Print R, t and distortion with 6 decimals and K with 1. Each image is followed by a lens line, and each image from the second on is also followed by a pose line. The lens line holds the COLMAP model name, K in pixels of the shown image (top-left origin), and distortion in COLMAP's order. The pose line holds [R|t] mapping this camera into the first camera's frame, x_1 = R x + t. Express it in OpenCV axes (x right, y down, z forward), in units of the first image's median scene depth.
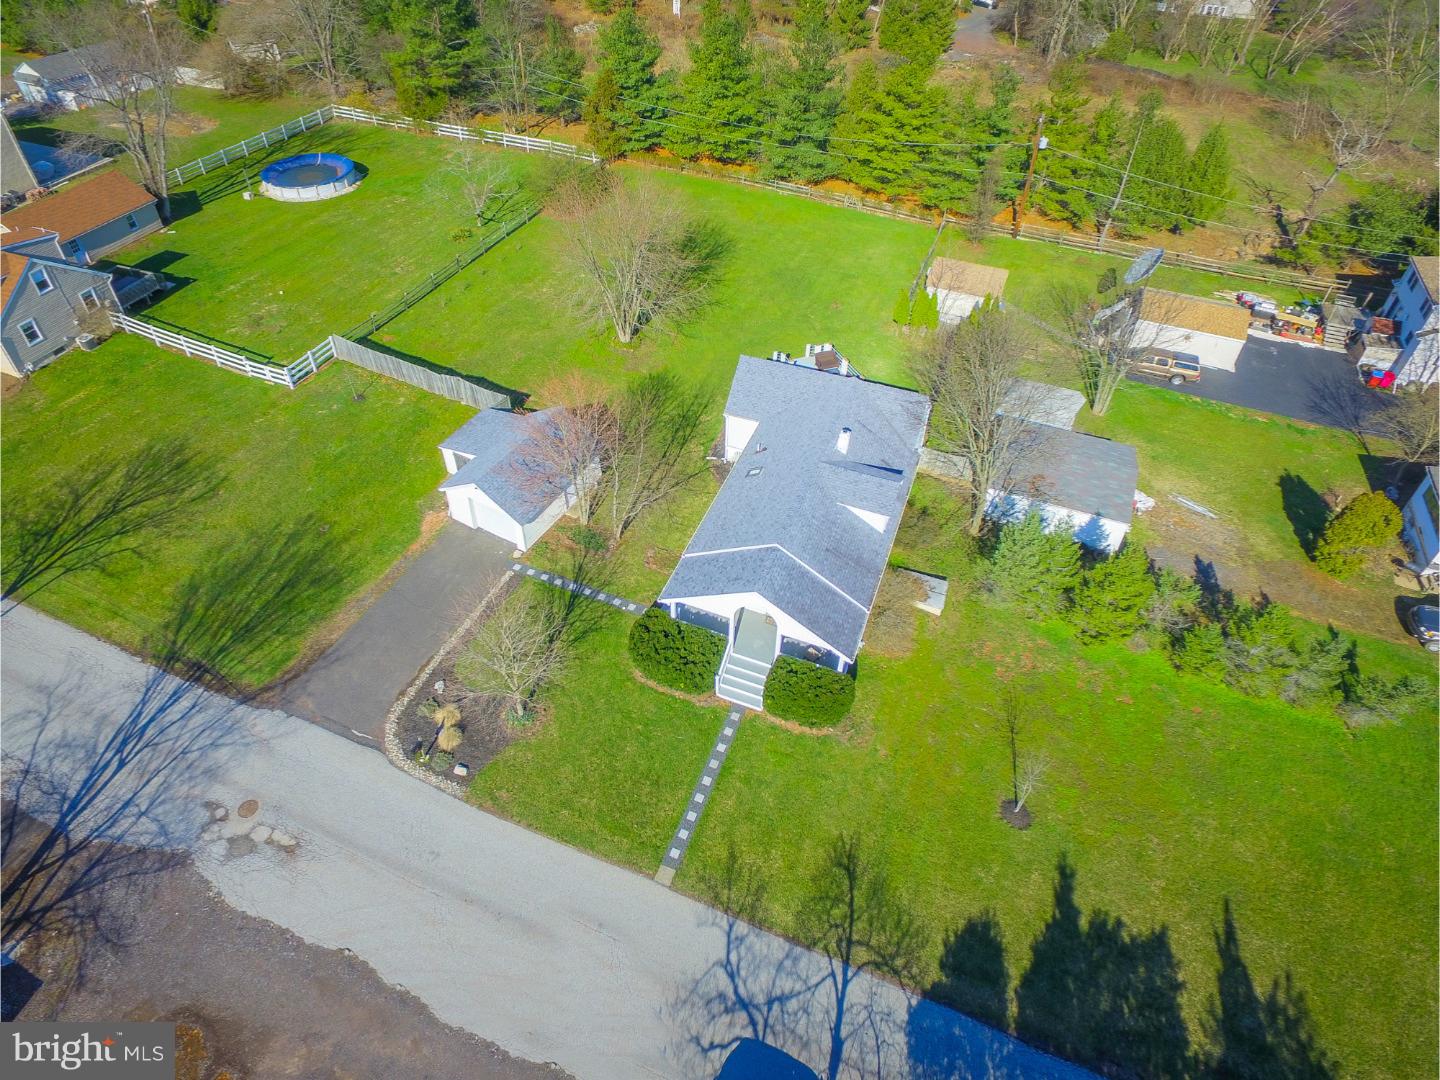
lens RADIAL K [[906.3, 0, 720.7], [0, 906.3, 534.6], [0, 0, 1]] dist [-0.015520, 0.003914]
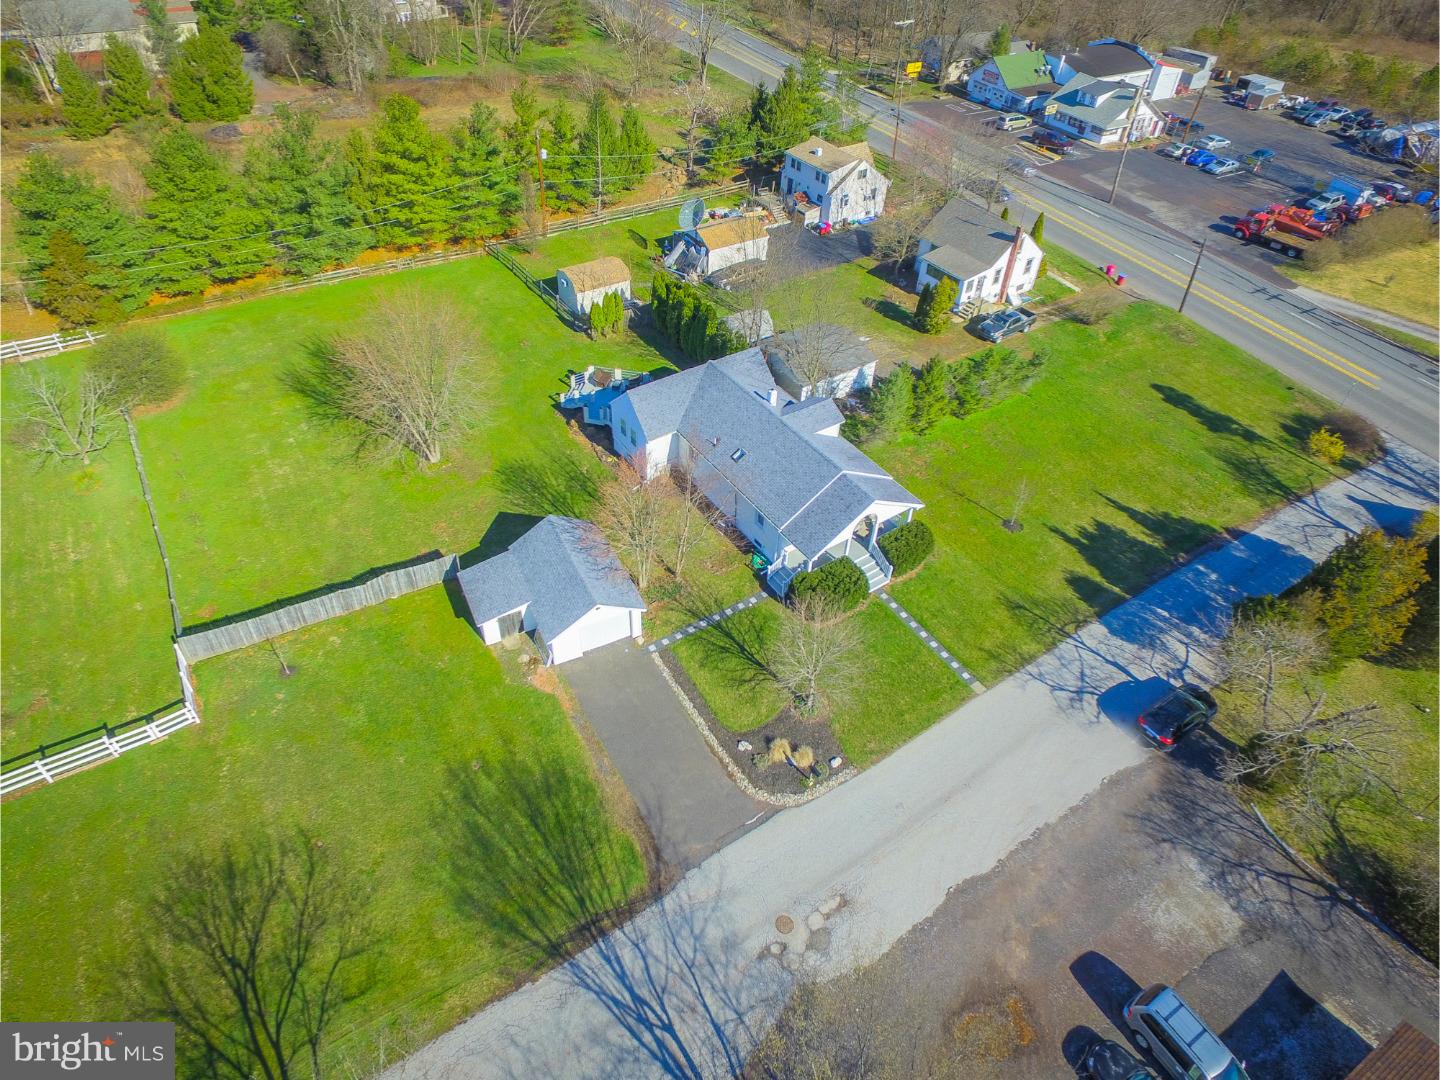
lens RADIAL K [[906.3, 0, 720.4], [0, 906.3, 545.2], [0, 0, 1]] dist [-0.015520, 0.003914]
pose [[0.512981, -0.562341, 0.648554, -0.894077], [0.543418, 0.797608, 0.261759, -0.327221], [-0.664490, 0.218159, 0.714744, 0.180270]]
